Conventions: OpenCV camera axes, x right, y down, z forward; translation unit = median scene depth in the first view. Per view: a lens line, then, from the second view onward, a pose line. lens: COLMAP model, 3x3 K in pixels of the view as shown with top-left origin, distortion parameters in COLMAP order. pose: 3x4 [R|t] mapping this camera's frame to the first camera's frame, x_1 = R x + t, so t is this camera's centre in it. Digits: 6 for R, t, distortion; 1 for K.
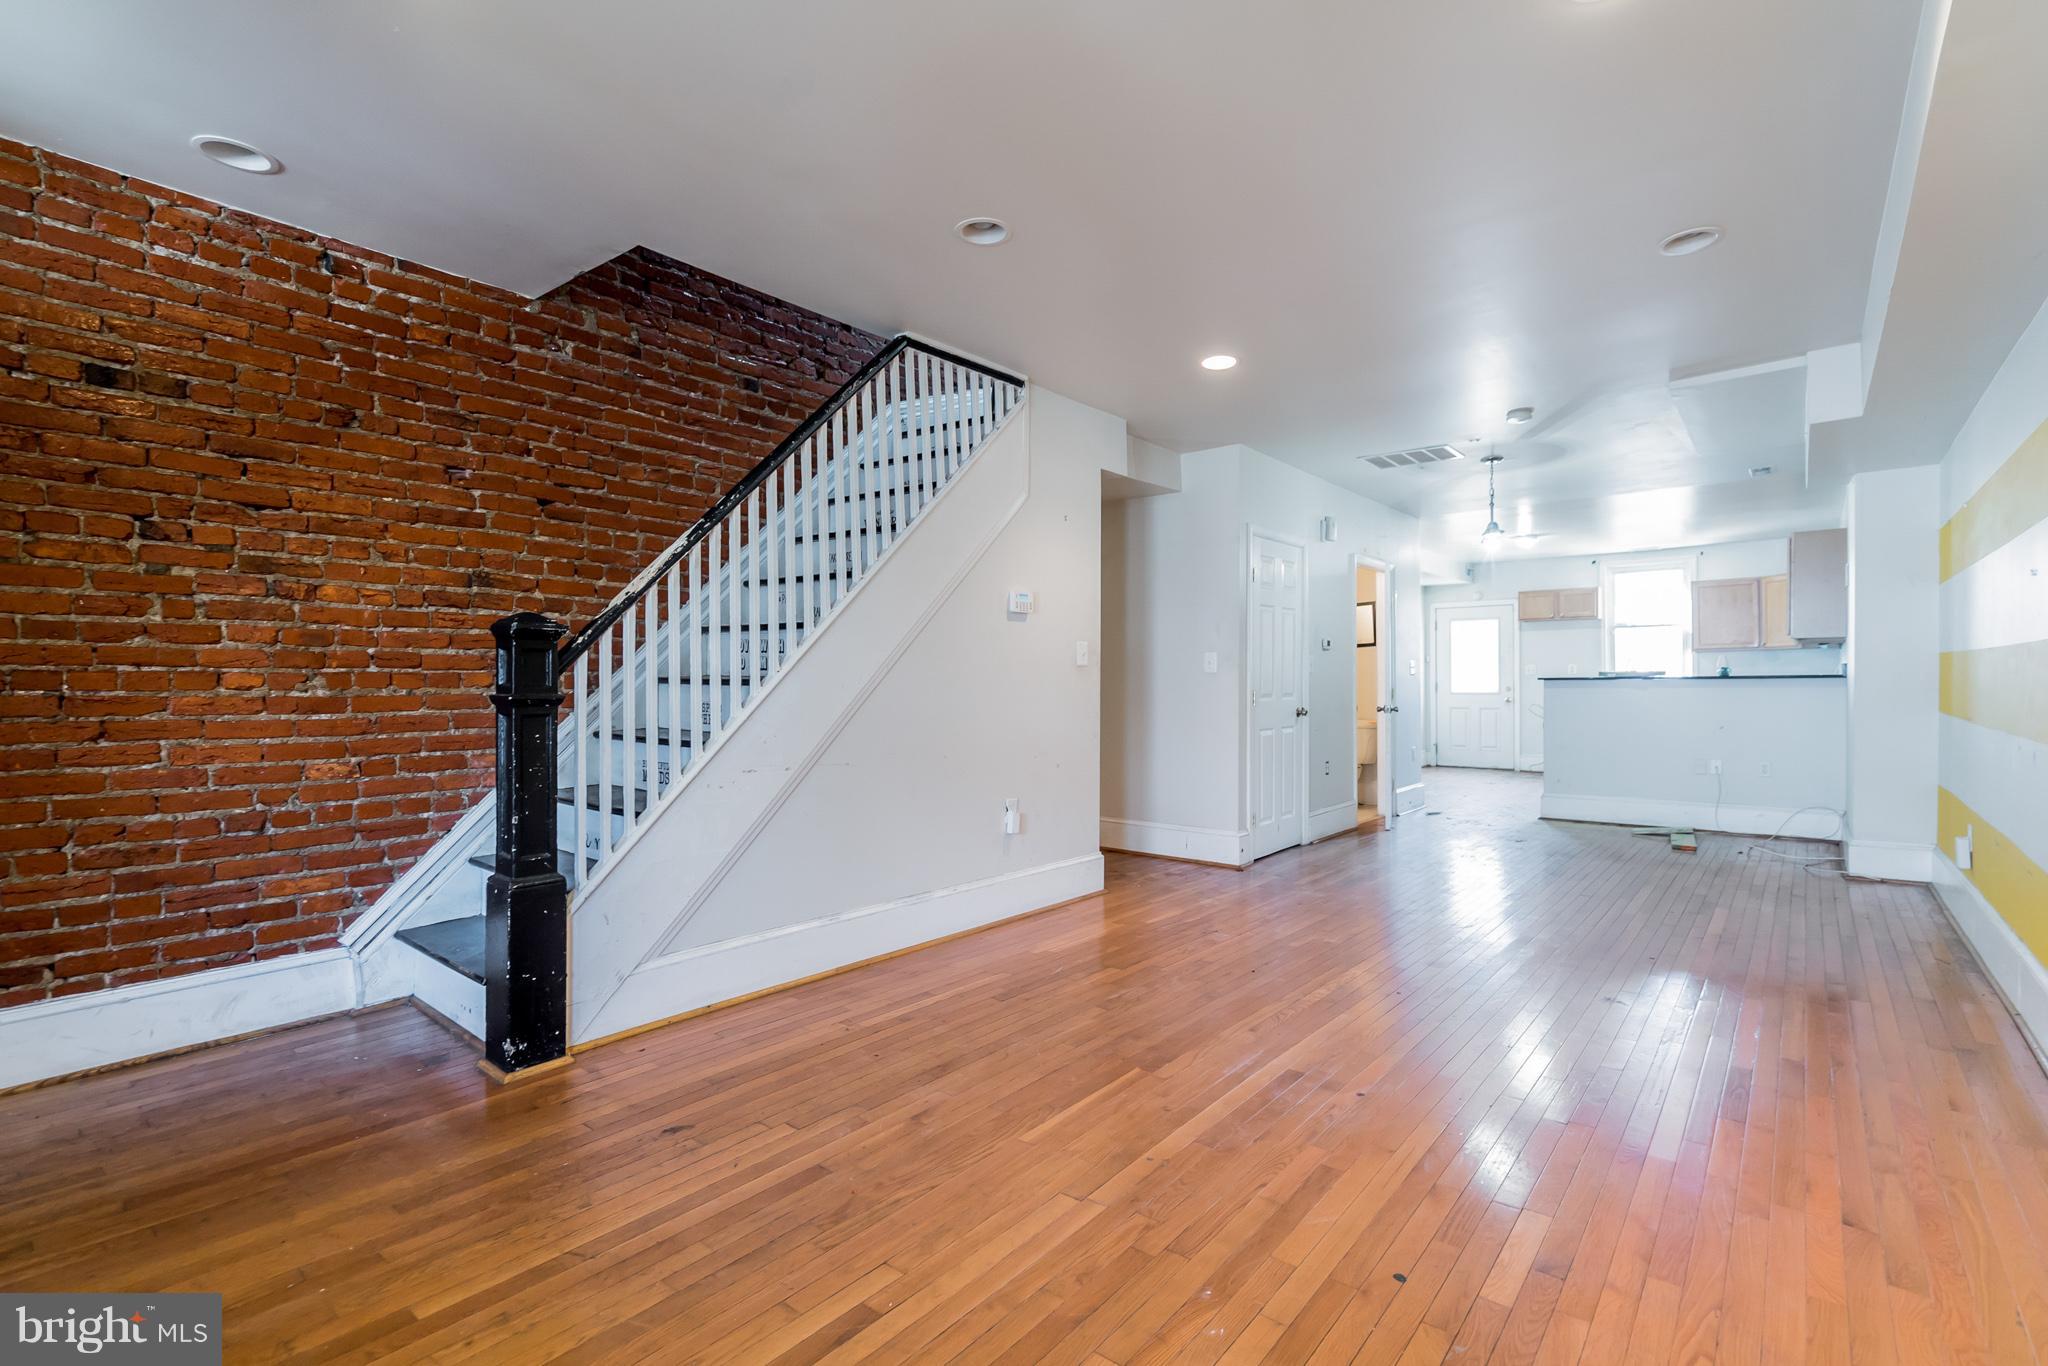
lens RADIAL K [[939.0, 0, 1036.0], [0, 939.0, 679.9], [0, 0, 1]] dist [0.001703, 0.000243]
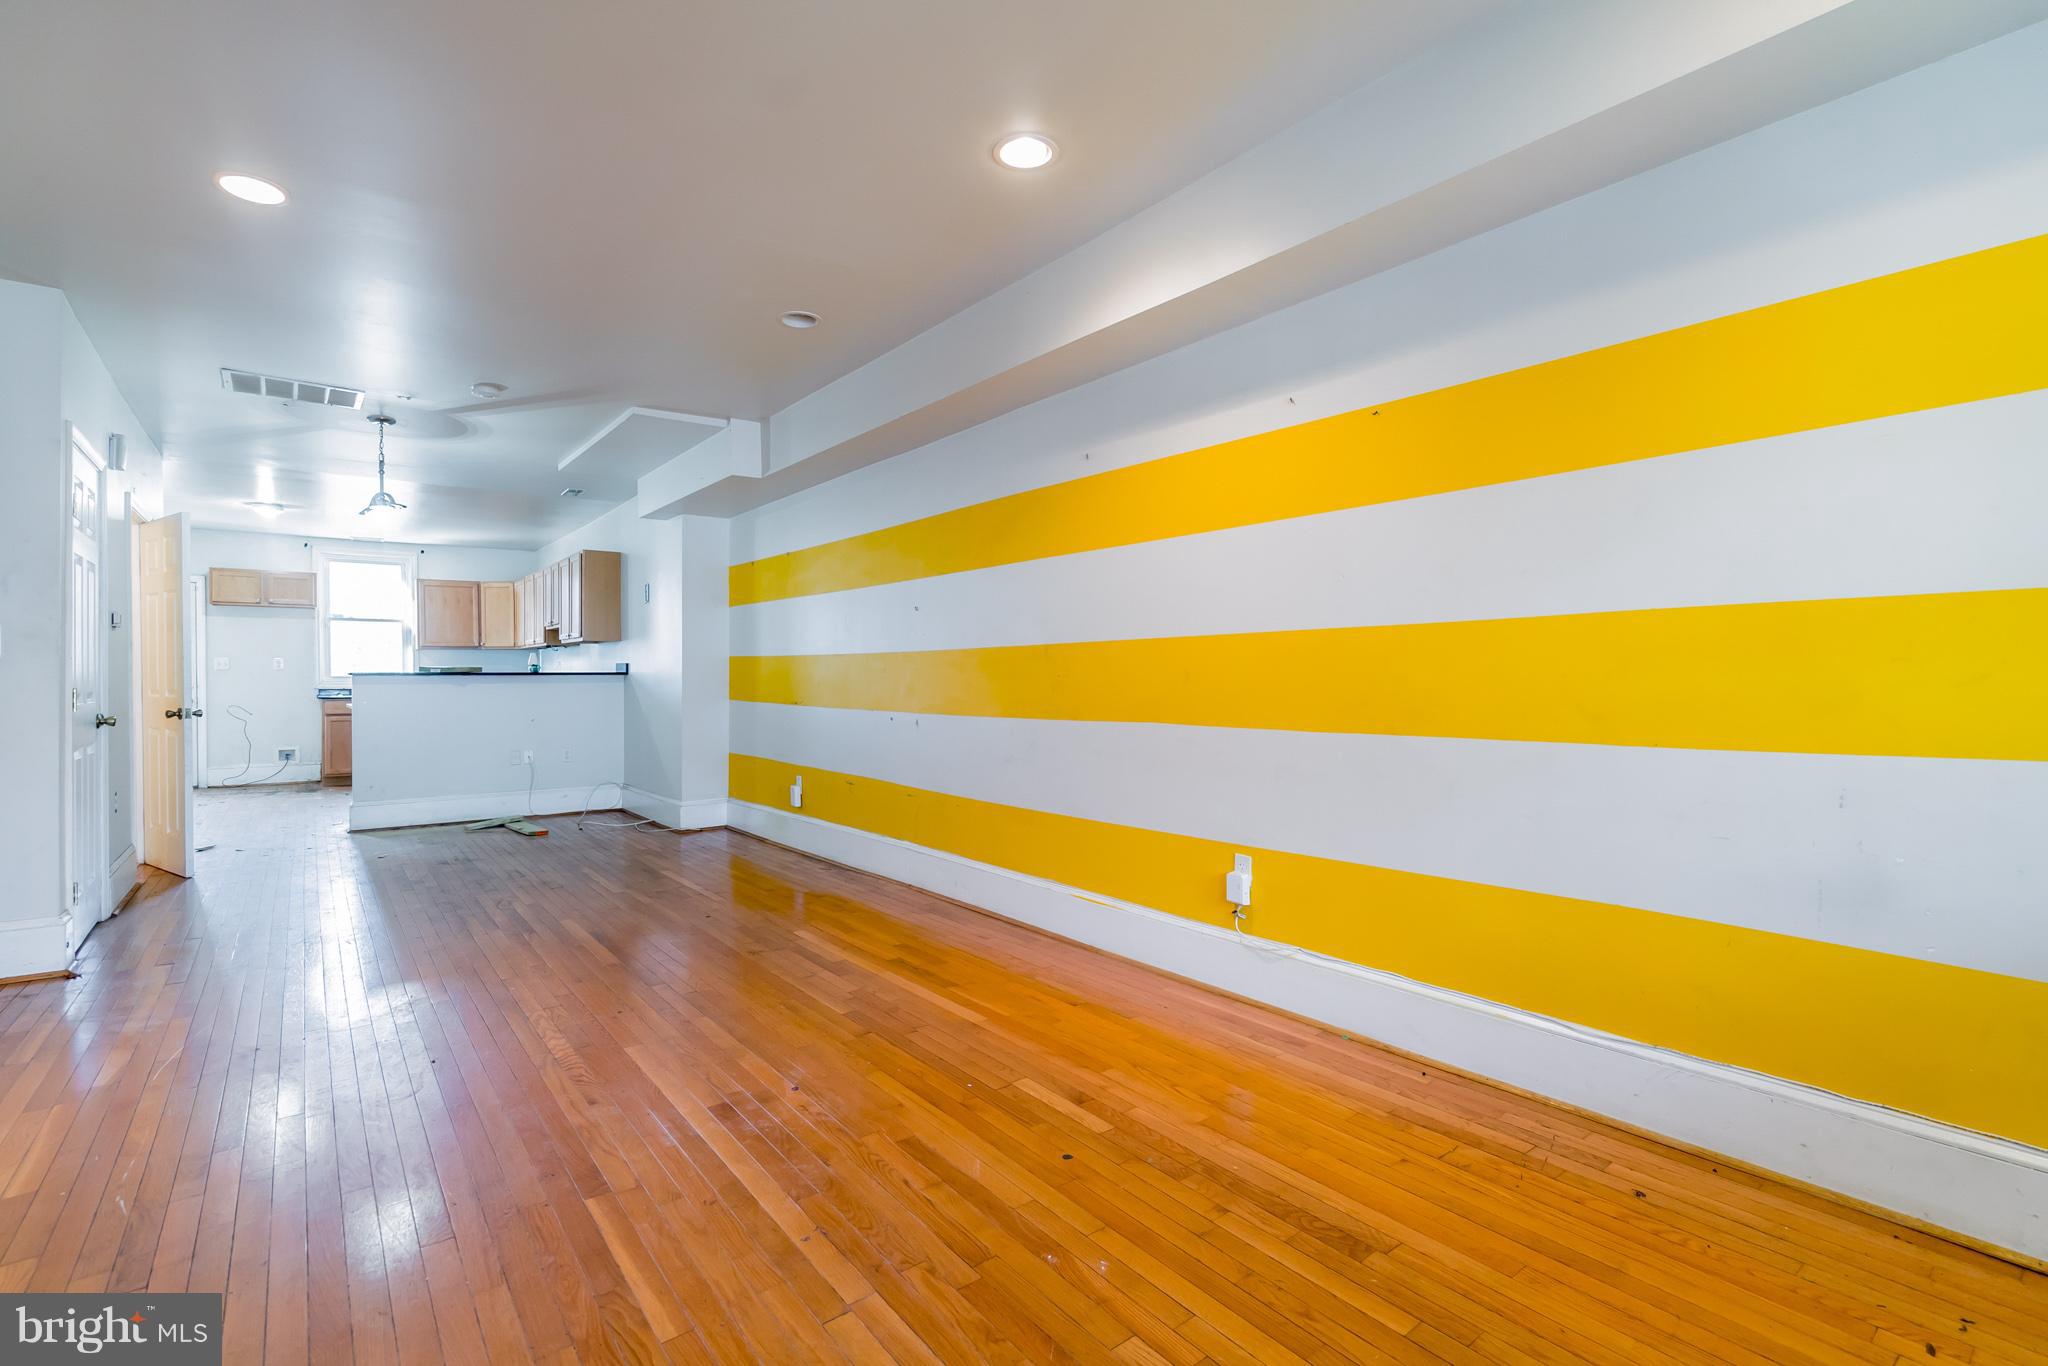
lens RADIAL K [[939.0, 0, 1036.1], [0, 939.0, 688.3], [0, 0, 1]] dist [0.001703, 0.000243]
pose [[0.214468, -0.007250, 0.976704, -0.285021], [-0.002589, 0.999965, 0.007992, 0.005241], [-0.976728, -0.004243, 0.214442, 0.273062]]
